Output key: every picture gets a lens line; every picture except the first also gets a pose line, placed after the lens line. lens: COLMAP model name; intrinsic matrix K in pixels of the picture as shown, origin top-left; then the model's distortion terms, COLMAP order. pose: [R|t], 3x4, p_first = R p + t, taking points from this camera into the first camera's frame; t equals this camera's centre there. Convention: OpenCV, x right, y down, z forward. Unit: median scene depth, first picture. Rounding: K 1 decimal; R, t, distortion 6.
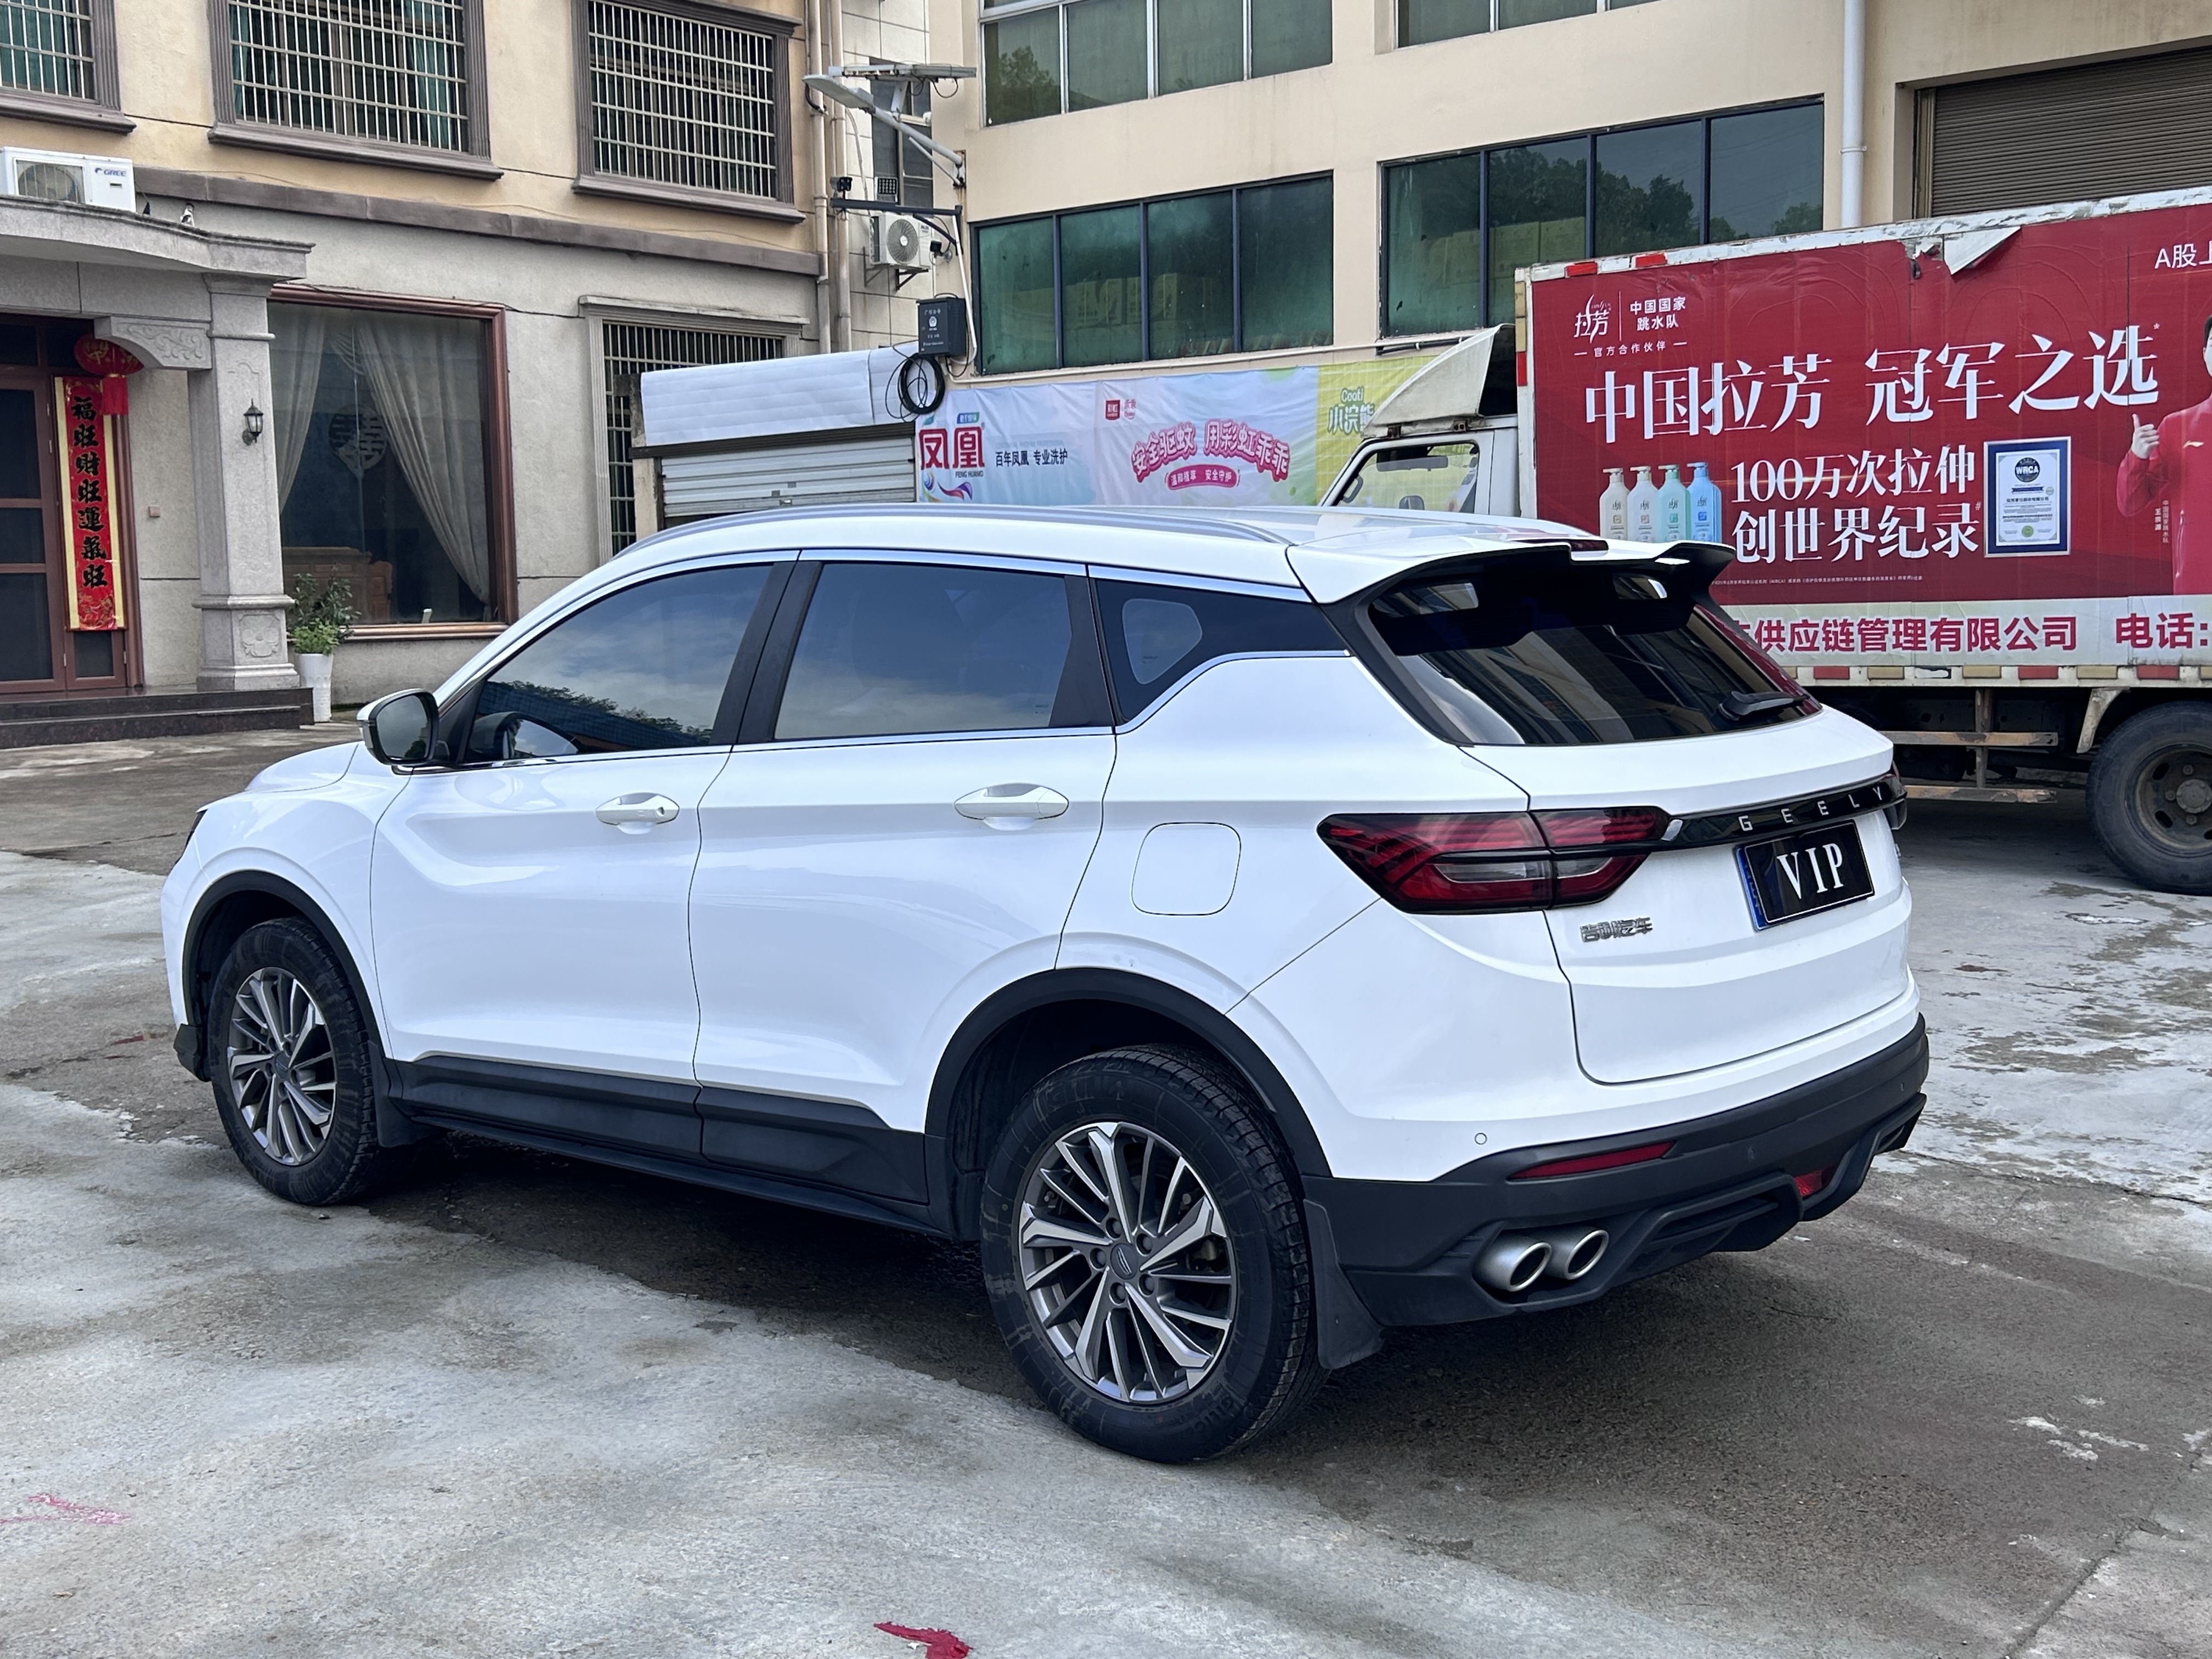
lens RADIAL K [[2368.8, 0, 1117.5], [0, 2368.8, 839.6], [0, 0, 1]] dist [0.099698, -0.207140]
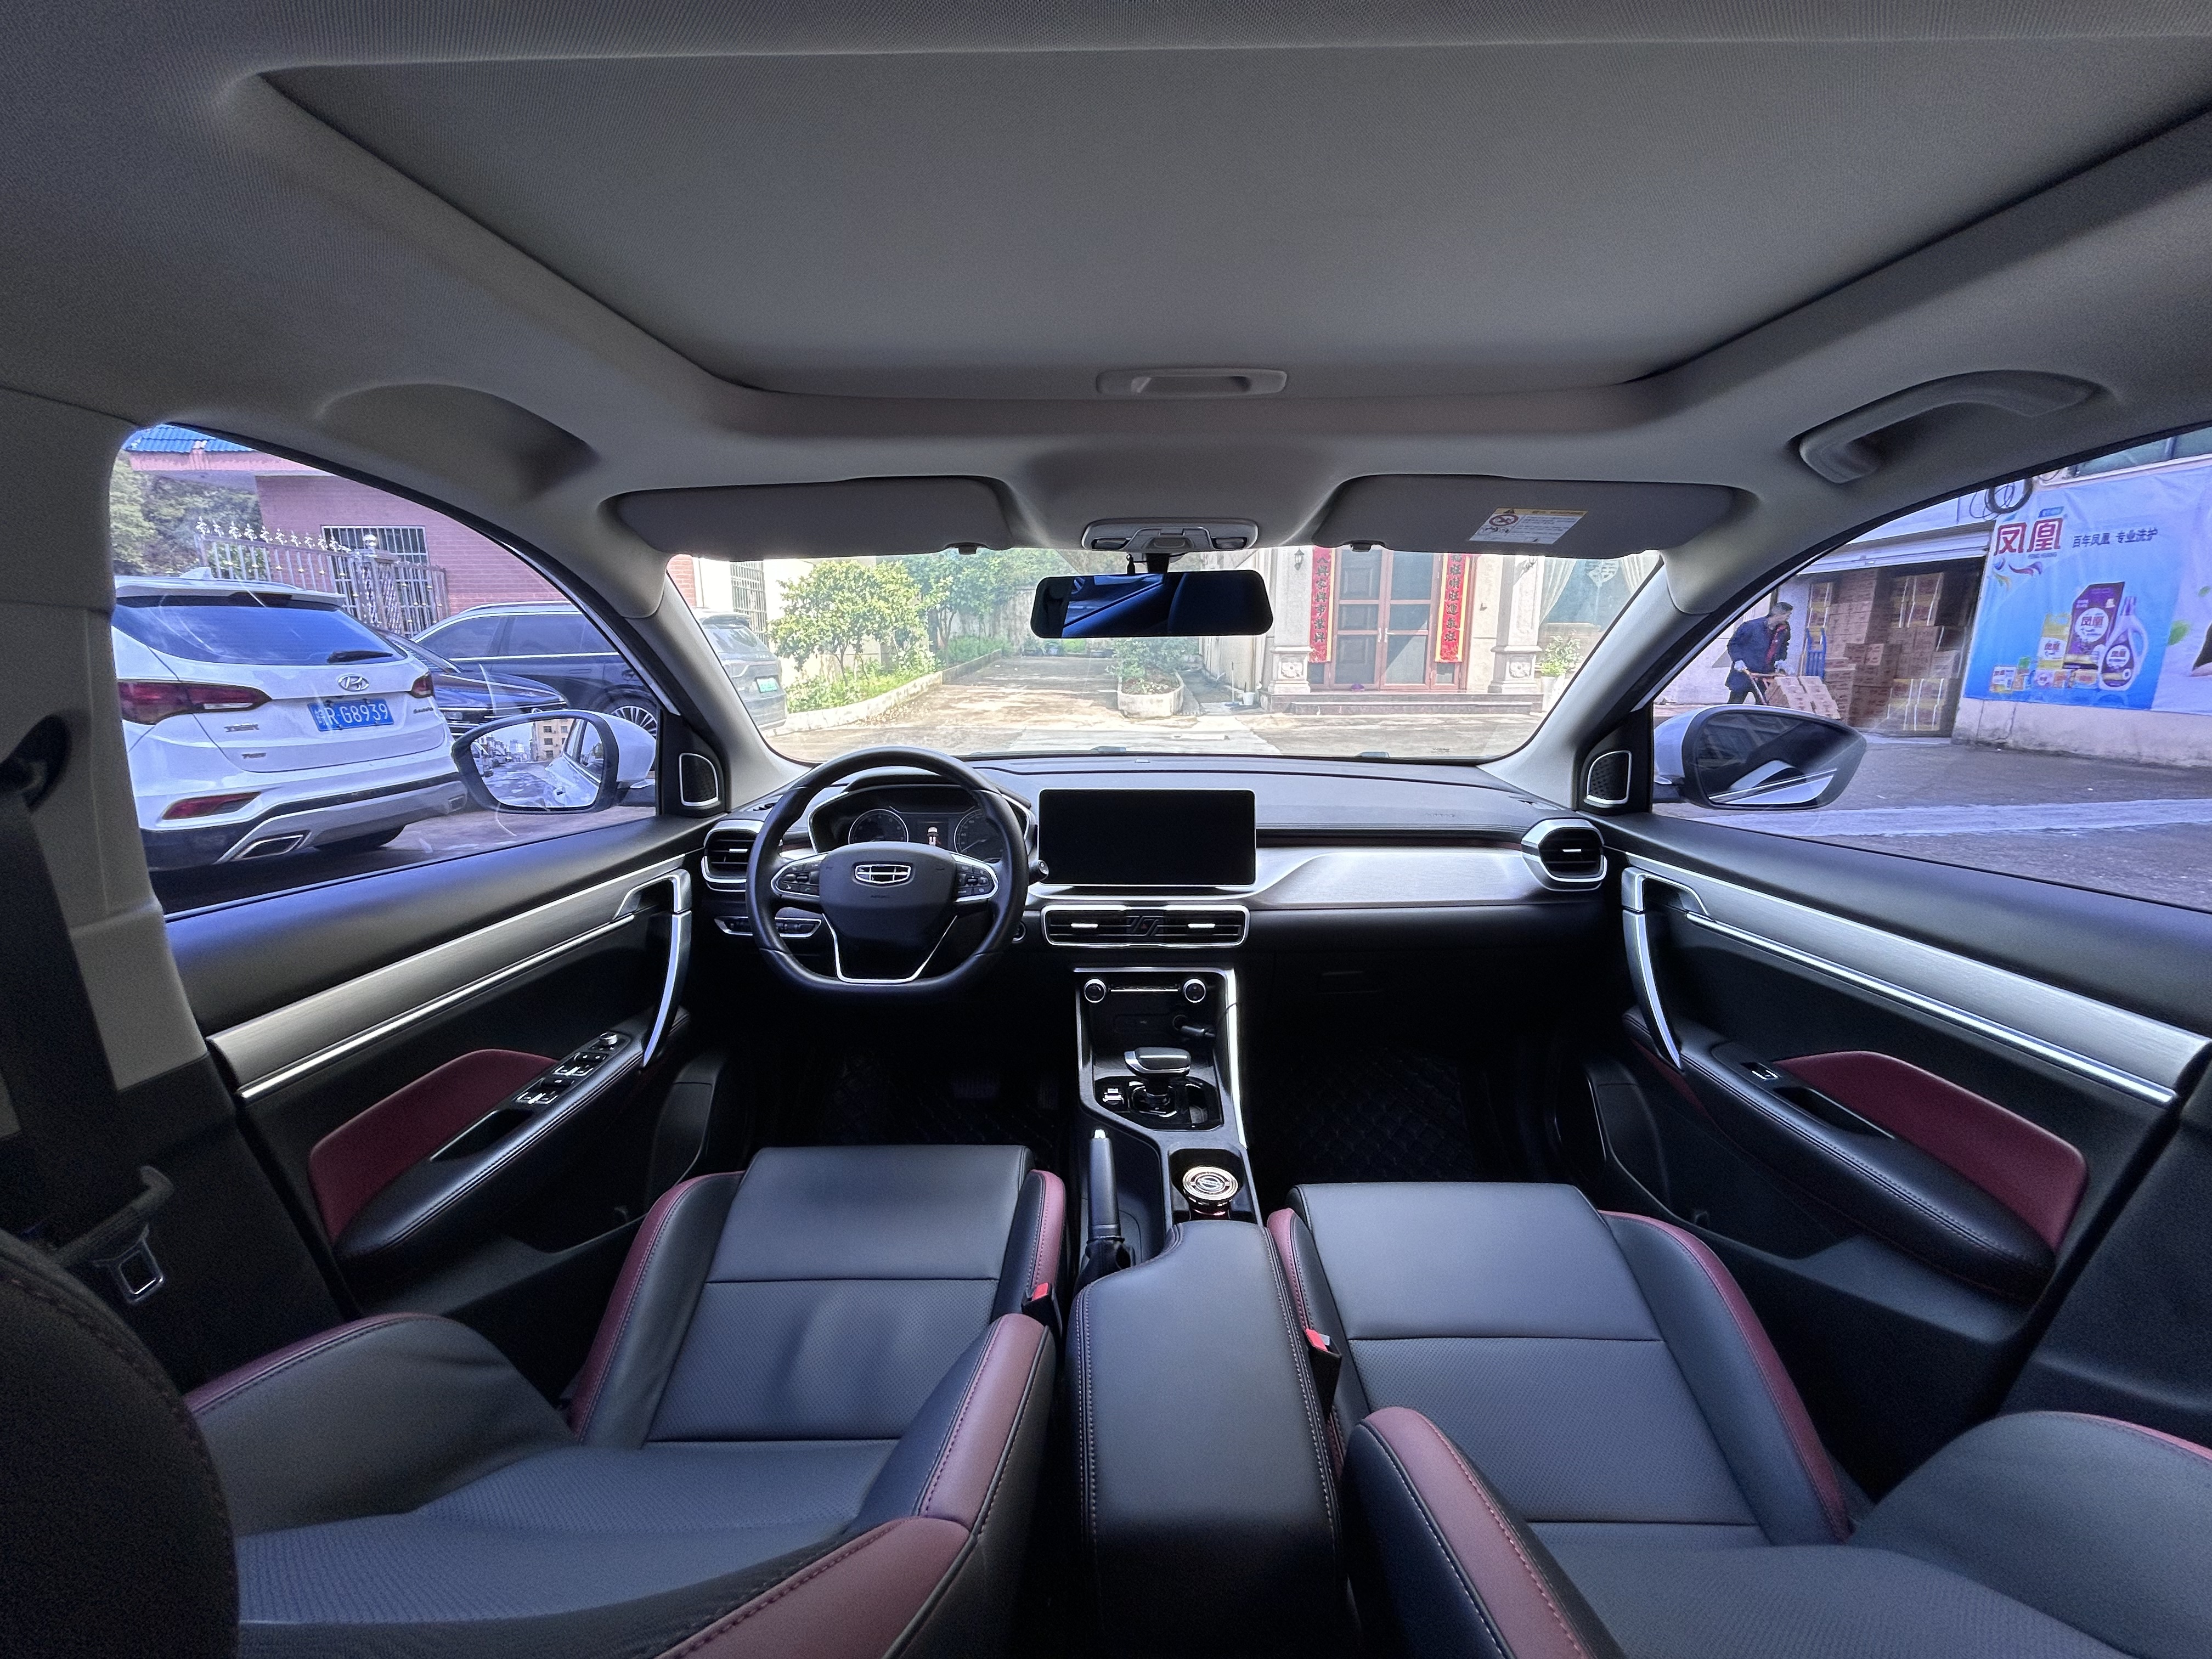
lens RADIAL K [[882.7, 0, 1106.0], [0, 882.7, 829.5], [0, 0, 1]] dist [-0.000045, -0.000051]
pose [[0.636101, 0.169412, -0.752778, 0.000785], [-0.096468, 0.985406, 0.140248, -0.041846], [0.765551, -0.016593, 0.643161, 0.503266]]
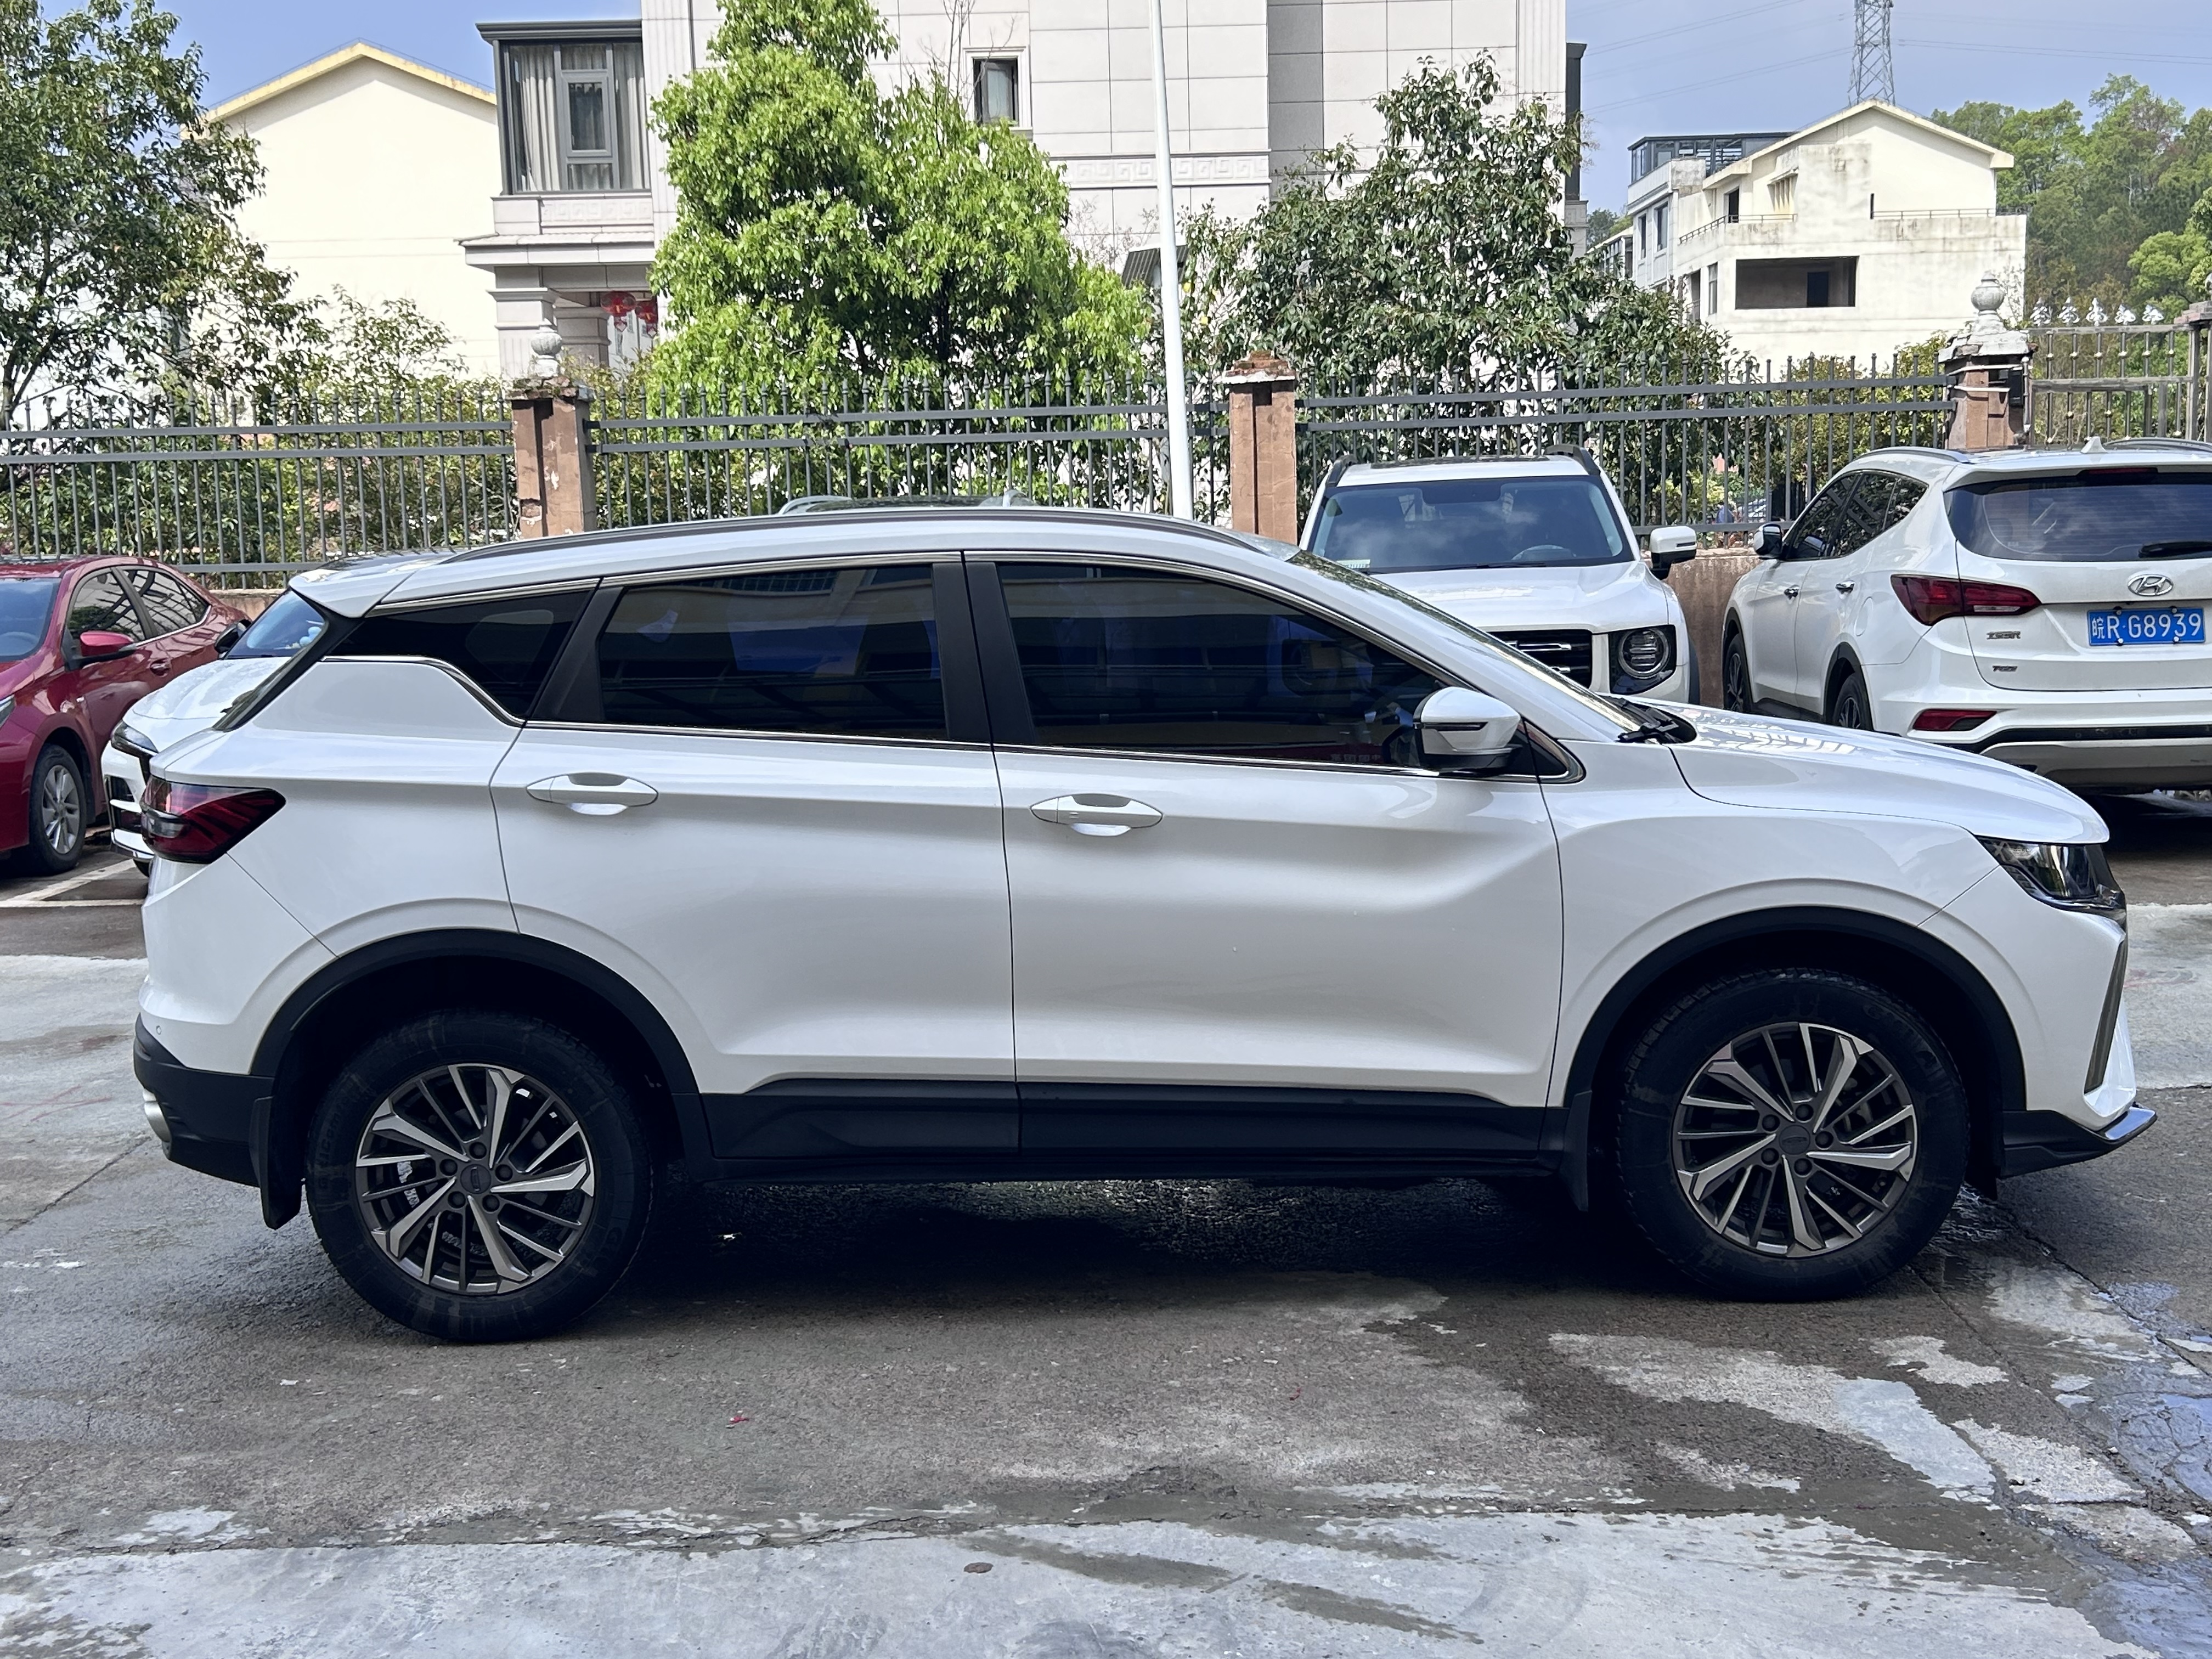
lens RADIAL K [[2338.0, 0, 1106.0], [0, 2338.0, 829.5], [0, 0, 1]] dist [0.091501, -0.181603]
pose [[-0.773378, 0.125698, -0.621359, 0.305947], [-0.032788, 0.970903, 0.237218, -0.130758], [0.633097, 0.203832, -0.746754, 0.965558]]
